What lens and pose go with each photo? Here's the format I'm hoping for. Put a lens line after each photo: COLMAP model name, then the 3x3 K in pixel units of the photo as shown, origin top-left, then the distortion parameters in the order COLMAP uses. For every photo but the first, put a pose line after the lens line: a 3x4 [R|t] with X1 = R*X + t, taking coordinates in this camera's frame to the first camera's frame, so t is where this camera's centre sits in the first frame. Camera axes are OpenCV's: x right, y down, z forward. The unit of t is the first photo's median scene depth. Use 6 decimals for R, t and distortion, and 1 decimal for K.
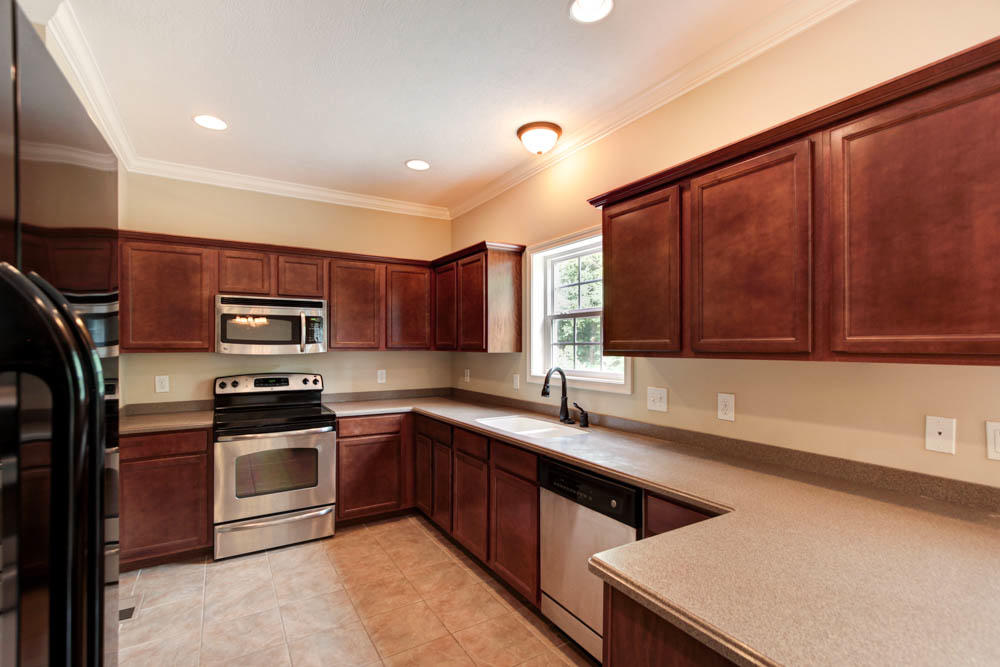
lens RADIAL K [[456.6, 0, 496.2], [0, 456.6, 339.6], [0, 0, 1]] dist [-0.007289, 0.001283]
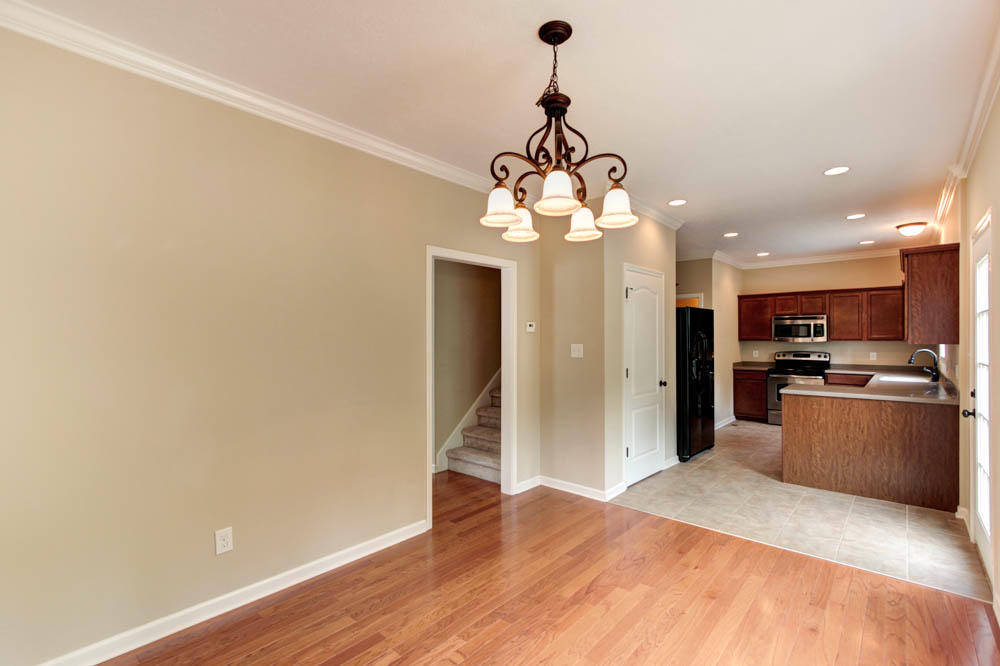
lens RADIAL K [[456.6, 0, 502.7], [0, 456.6, 341.0], [0, 0, 1]] dist [-0.007289, 0.001283]
pose [[0.284540, -0.000987, -0.958664, 1.178916], [0.009734, 0.999951, 0.001860, 0.008977], [0.958615, -0.009861, 0.284535, -0.957476]]
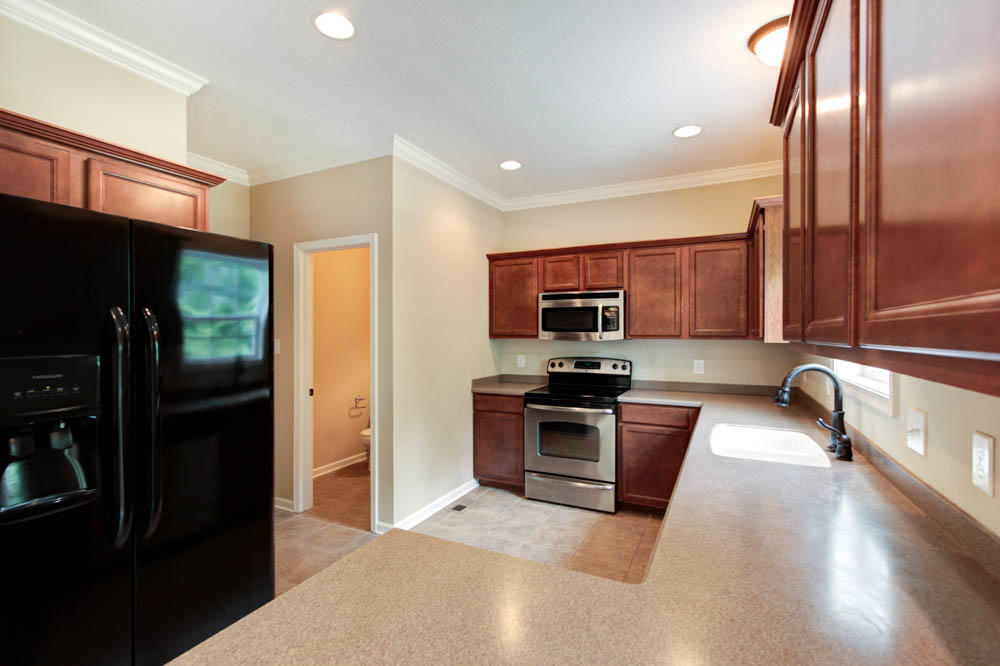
lens RADIAL K [[456.6, 0, 499.1], [0, 456.6, 335.4], [0, 0, 1]] dist [-0.007289, 0.001283]
pose [[0.526524, 0.001470, -0.850159, 0.387291], [0.007181, 0.999955, 0.006176, 0.009705], [0.850130, -0.009357, 0.526490, 0.213923]]
